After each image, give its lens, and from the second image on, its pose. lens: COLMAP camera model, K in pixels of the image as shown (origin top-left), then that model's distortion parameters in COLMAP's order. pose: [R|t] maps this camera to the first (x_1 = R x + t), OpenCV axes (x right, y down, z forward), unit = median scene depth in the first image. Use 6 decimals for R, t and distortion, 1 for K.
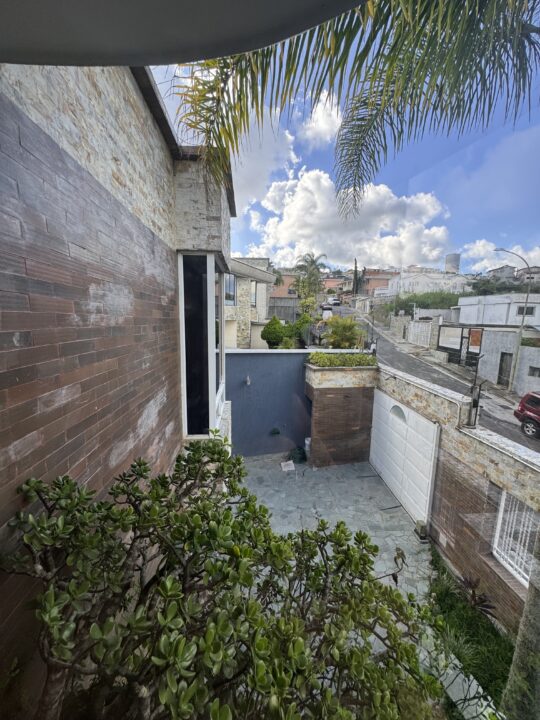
lens RADIAL K [[288.4, 0, 270.0], [0, 288.4, 360.0], [0, 0, 1]] dist [0.000497, -0.000034]
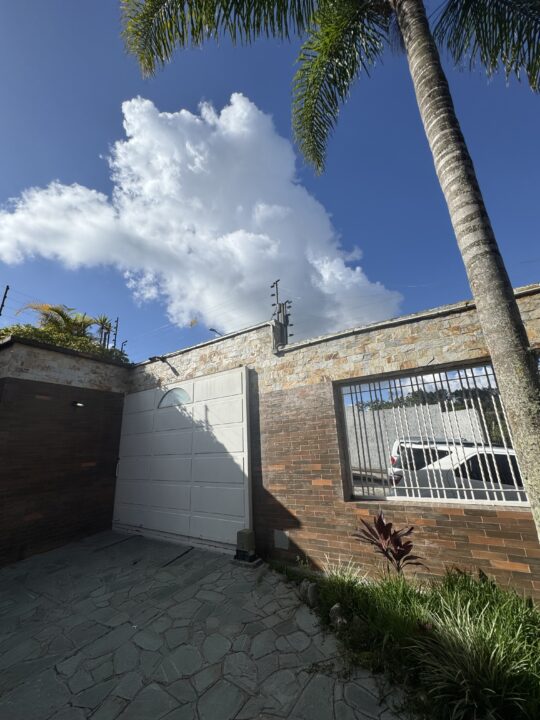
lens RADIAL K [[288.4, 0, 270.0], [0, 288.4, 360.0], [0, 0, 1]] dist [0.000497, -0.000034]
pose [[0.593178, 0.183630, 0.783849, 0.041673], [0.177994, 0.919632, -0.350136, 0.446928], [-0.785148, 0.347213, 0.512821, 0.534012]]
